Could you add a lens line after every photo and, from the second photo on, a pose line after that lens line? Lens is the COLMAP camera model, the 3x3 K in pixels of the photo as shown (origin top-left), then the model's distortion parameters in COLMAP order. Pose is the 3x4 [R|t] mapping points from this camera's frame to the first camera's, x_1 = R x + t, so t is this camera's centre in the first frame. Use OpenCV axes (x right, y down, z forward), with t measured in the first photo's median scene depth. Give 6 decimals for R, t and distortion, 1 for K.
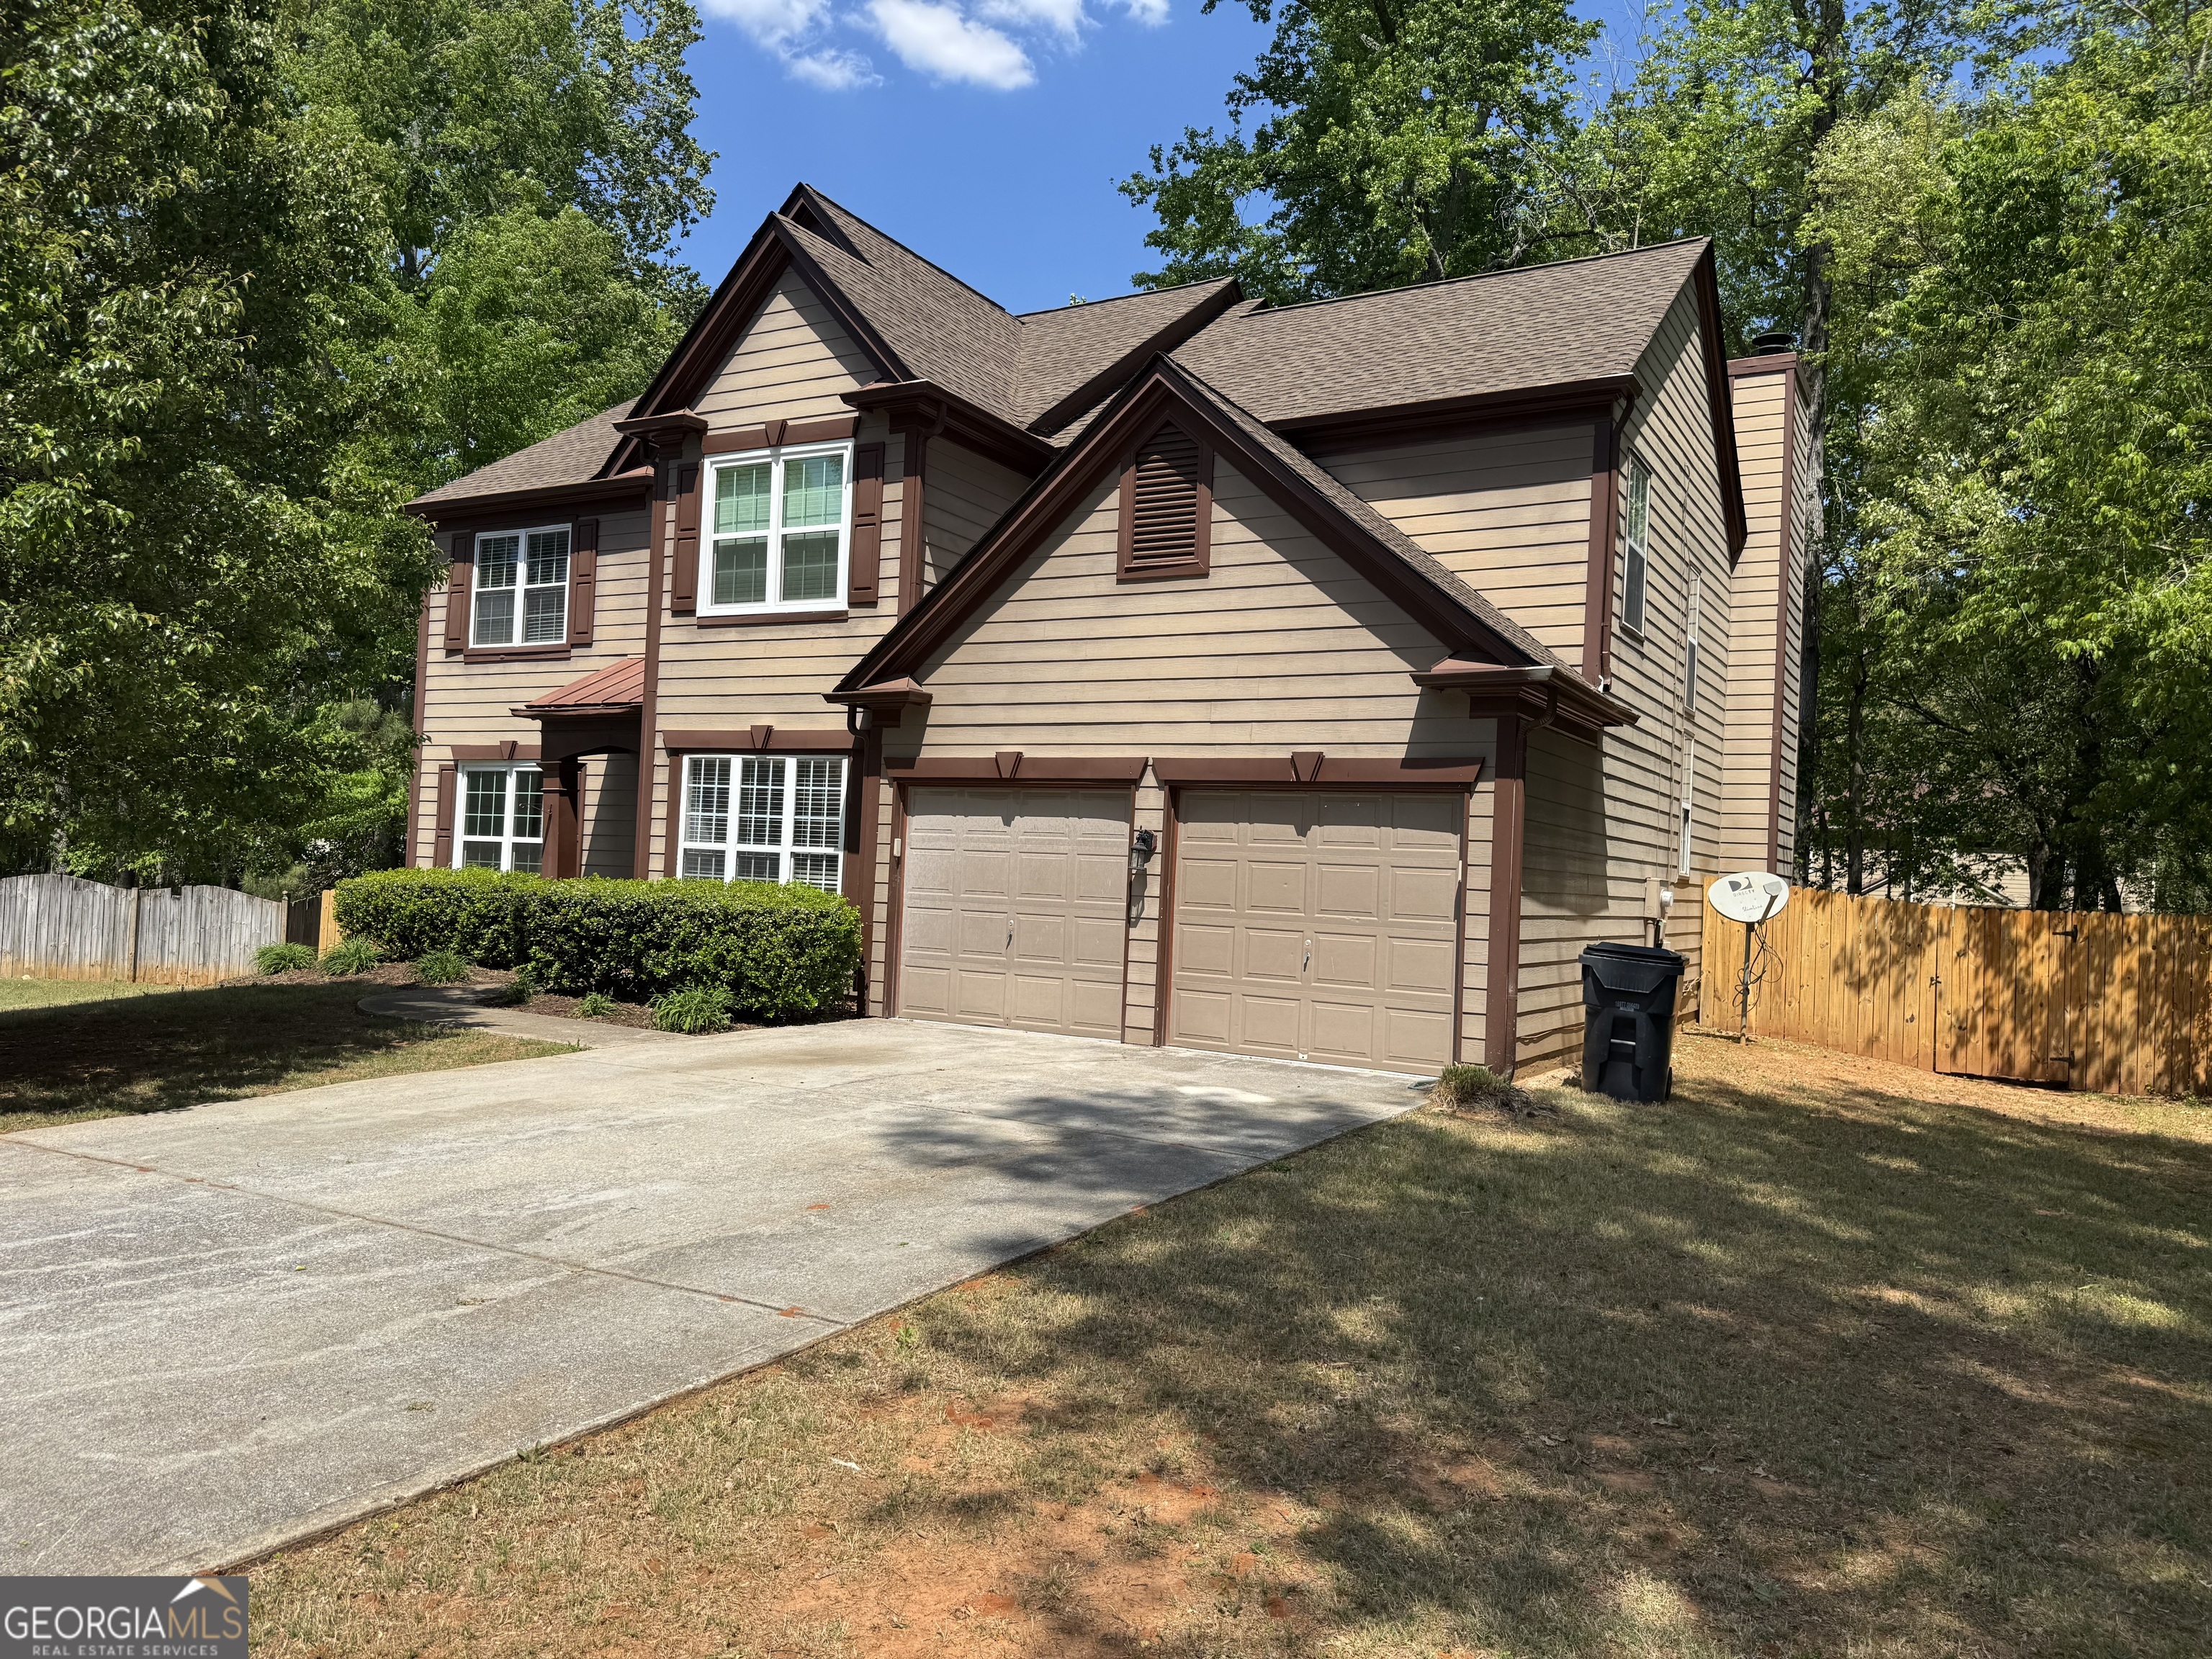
lens RADIAL K [[1522.1, 0, 1098.6], [0, 1522.1, 835.1], [0, 0, 1]] dist [0.135144, -0.228625]
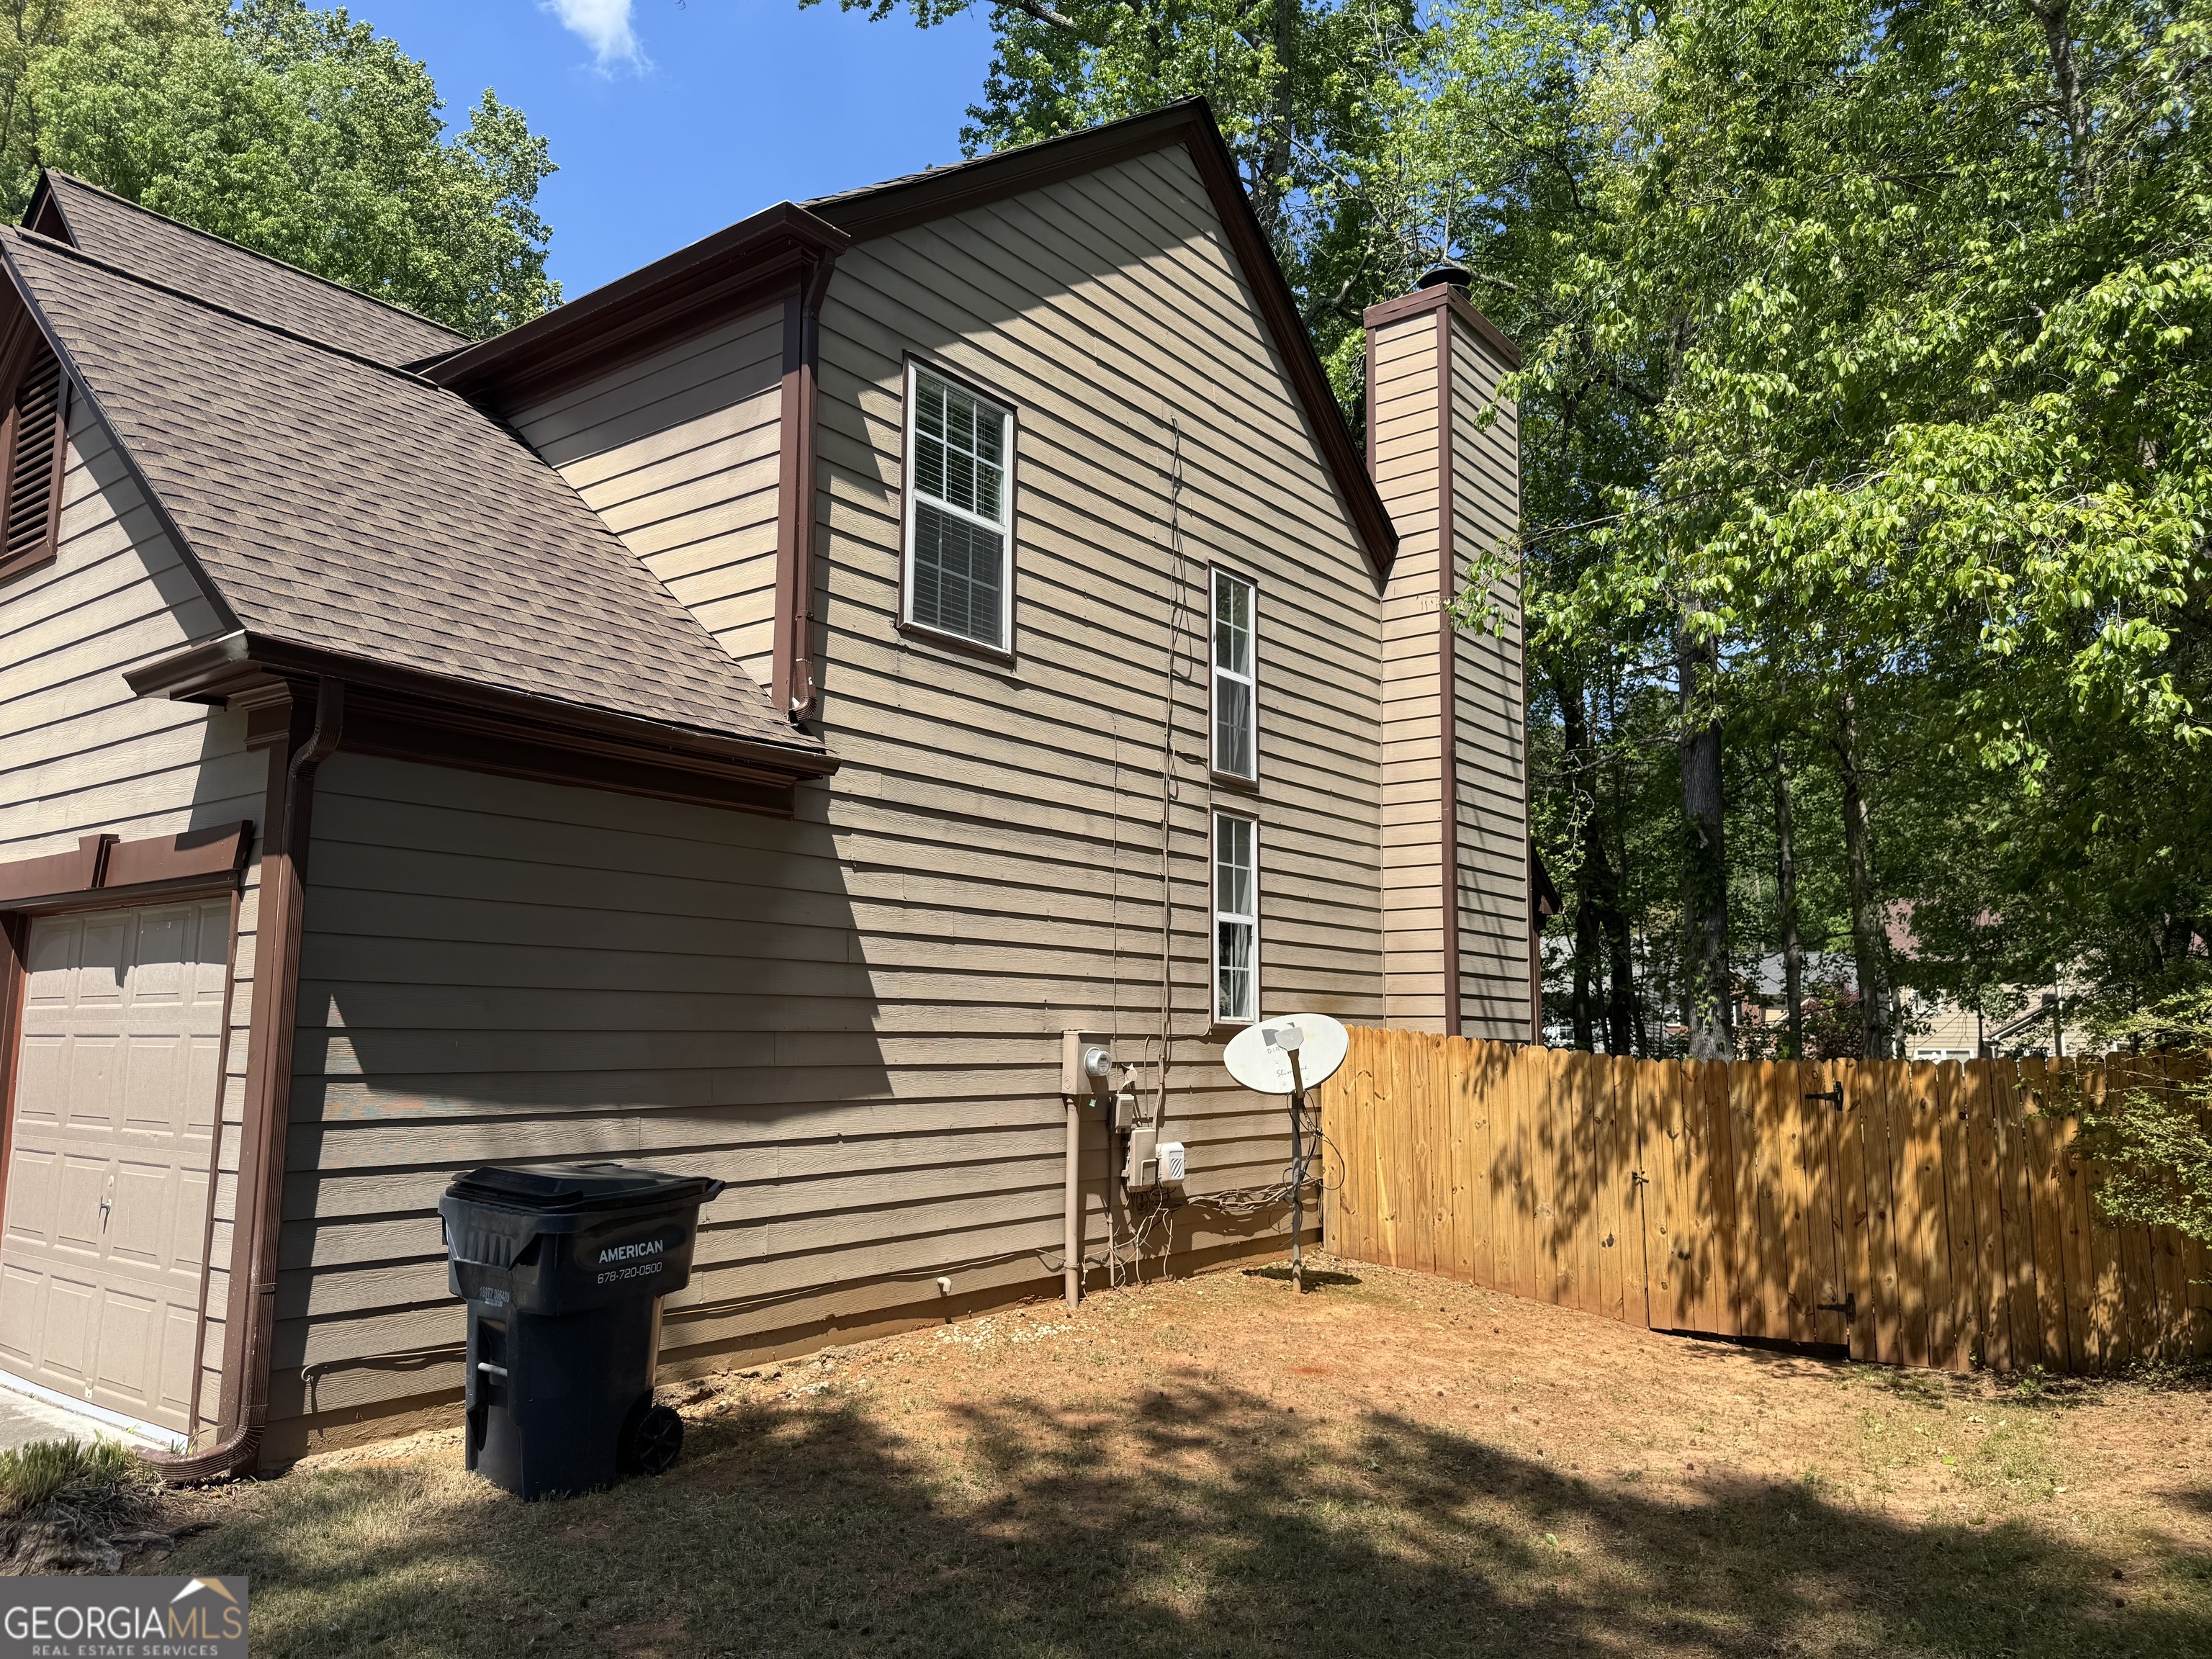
lens RADIAL K [[1522.1, 0, 1098.6], [0, 1522.1, 835.1], [0, 0, 1]] dist [0.135144, -0.228625]
pose [[0.991472, -0.053412, -0.118875, 0.449391], [0.040082, 0.992918, -0.111833, 0.018925], [0.124006, 0.106114, 0.986591, 0.374706]]
